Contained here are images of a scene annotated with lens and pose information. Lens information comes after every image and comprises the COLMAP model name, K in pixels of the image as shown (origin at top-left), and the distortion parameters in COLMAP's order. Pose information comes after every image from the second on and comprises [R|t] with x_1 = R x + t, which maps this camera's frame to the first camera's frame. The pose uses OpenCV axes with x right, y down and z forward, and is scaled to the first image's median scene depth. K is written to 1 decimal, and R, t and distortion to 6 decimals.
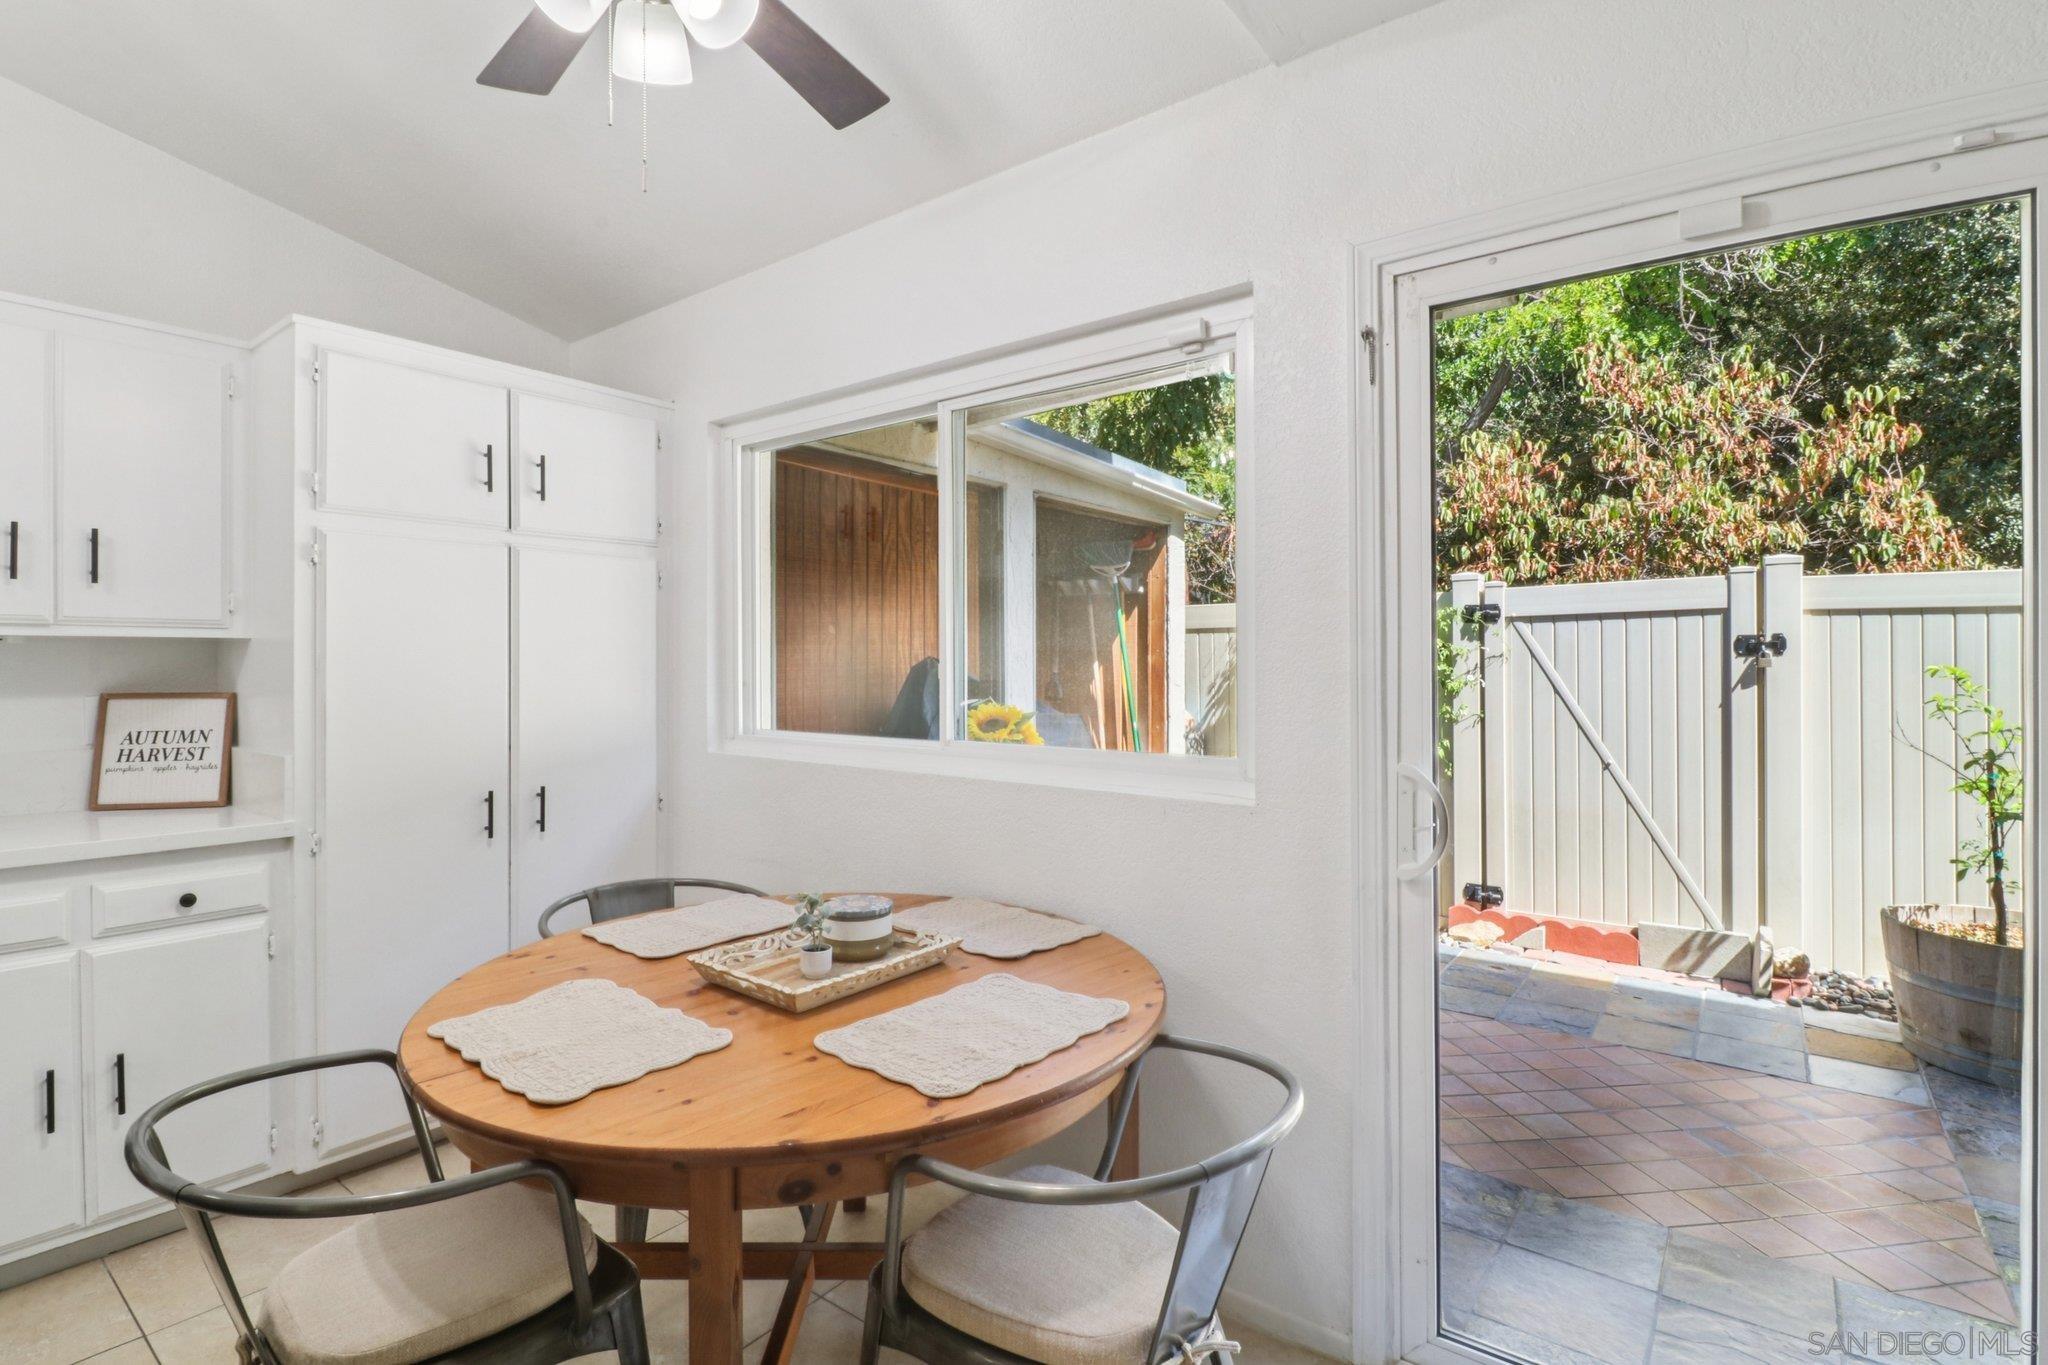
lens RADIAL K [[955.3, 0, 1014.4], [0, 955.3, 663.2], [0, 0, 1]] dist [0.013673, -0.001076]
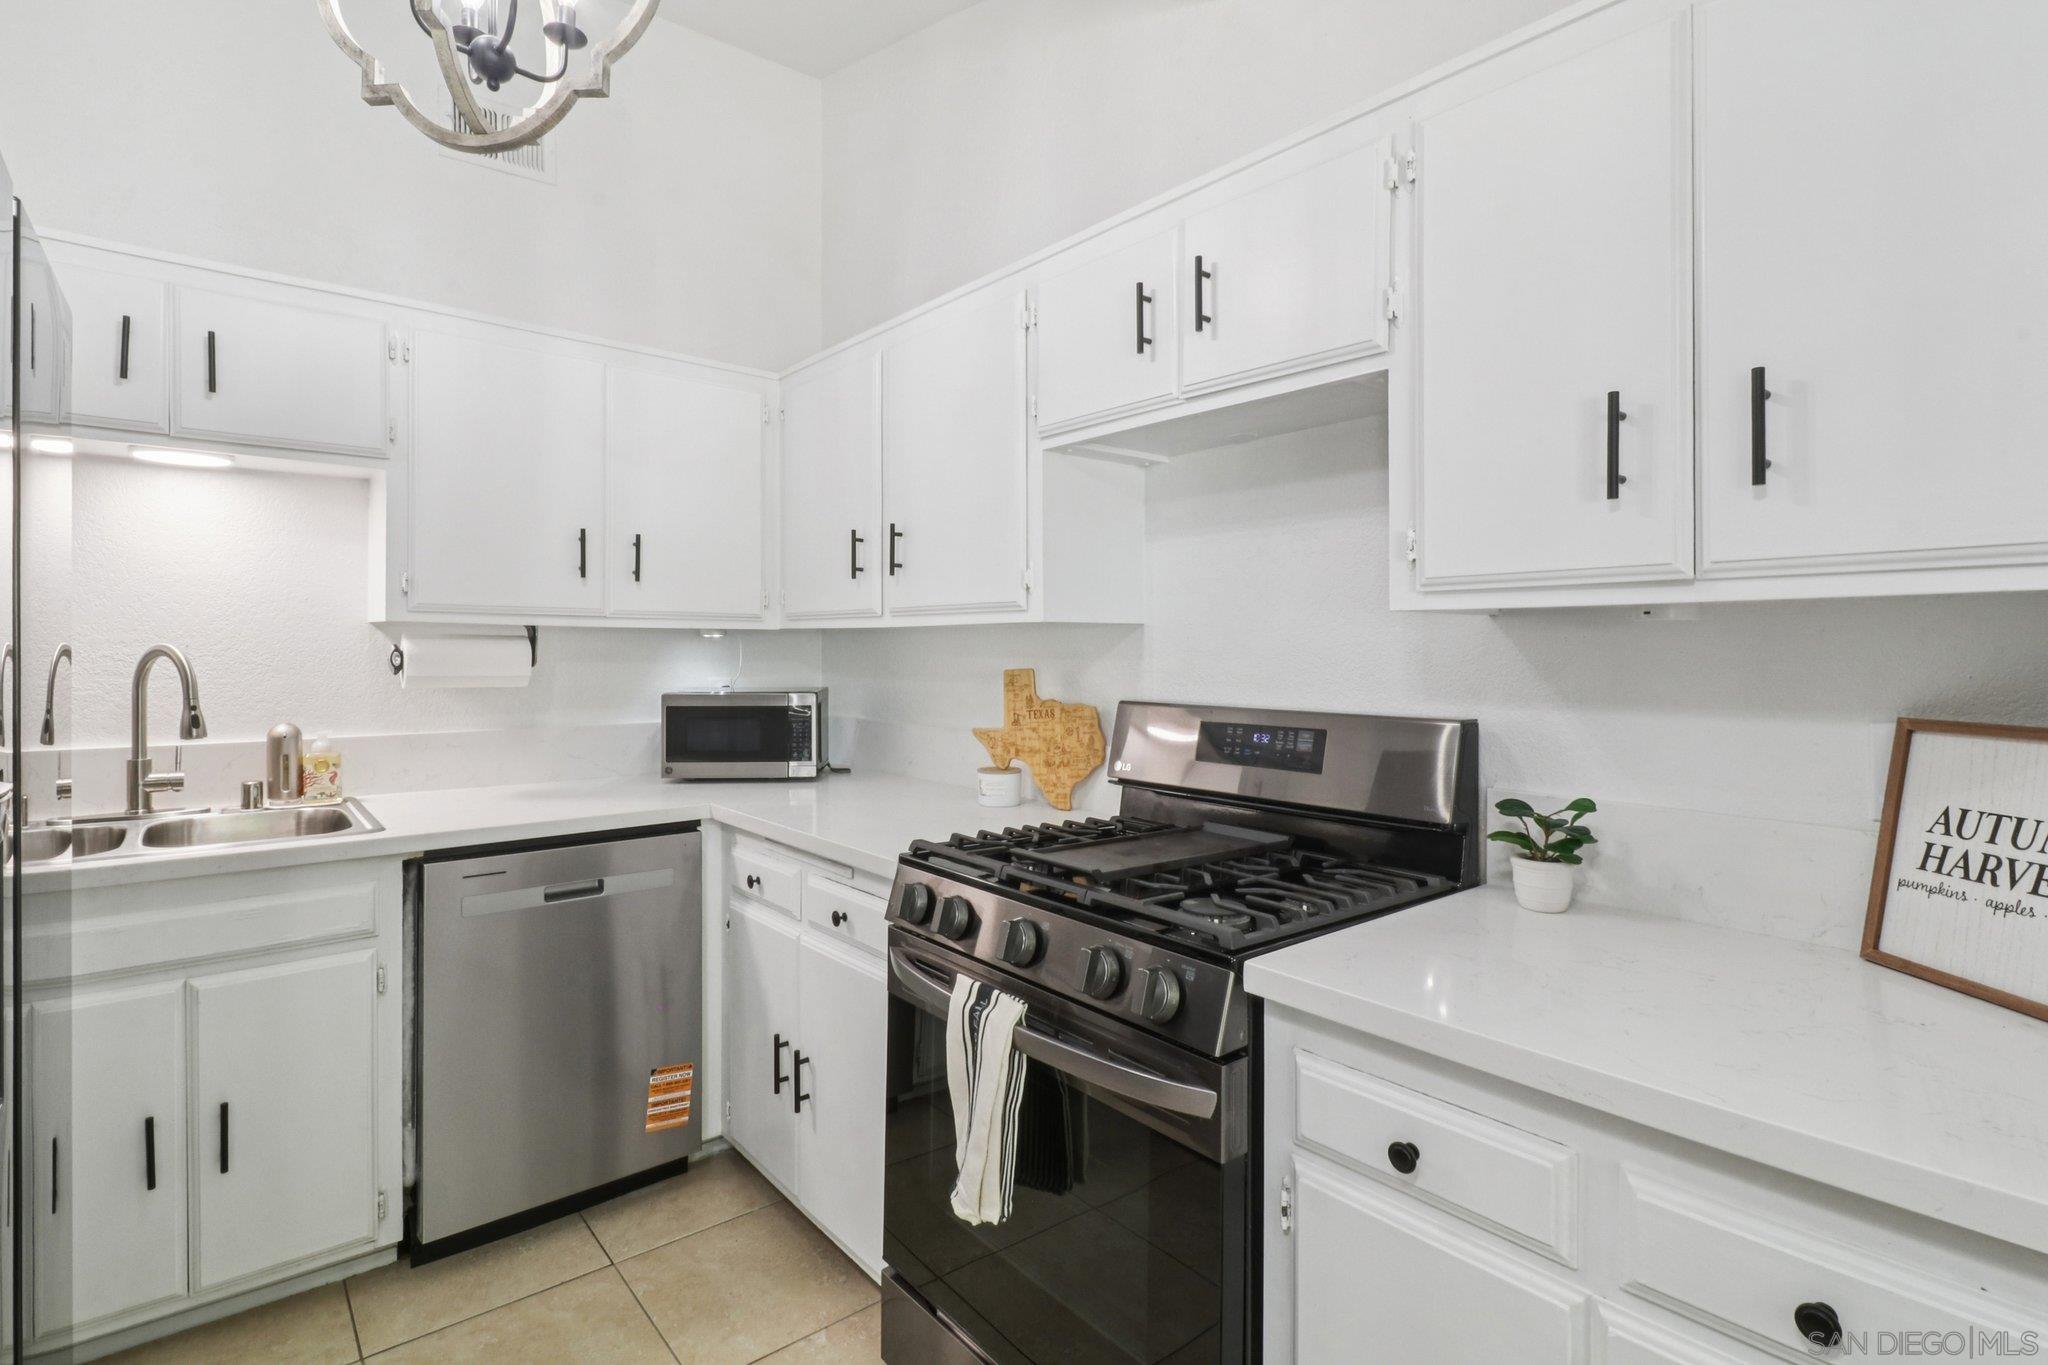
lens RADIAL K [[955.3, 0, 1021.6], [0, 955.3, 662.1], [0, 0, 1]] dist [0.013673, -0.001076]
pose [[-0.219407, -0.000381, -0.975633, -0.379109], [0.004316, 0.999990, -0.001361, 0.001520], [0.975624, -0.004510, -0.219403, 0.677848]]
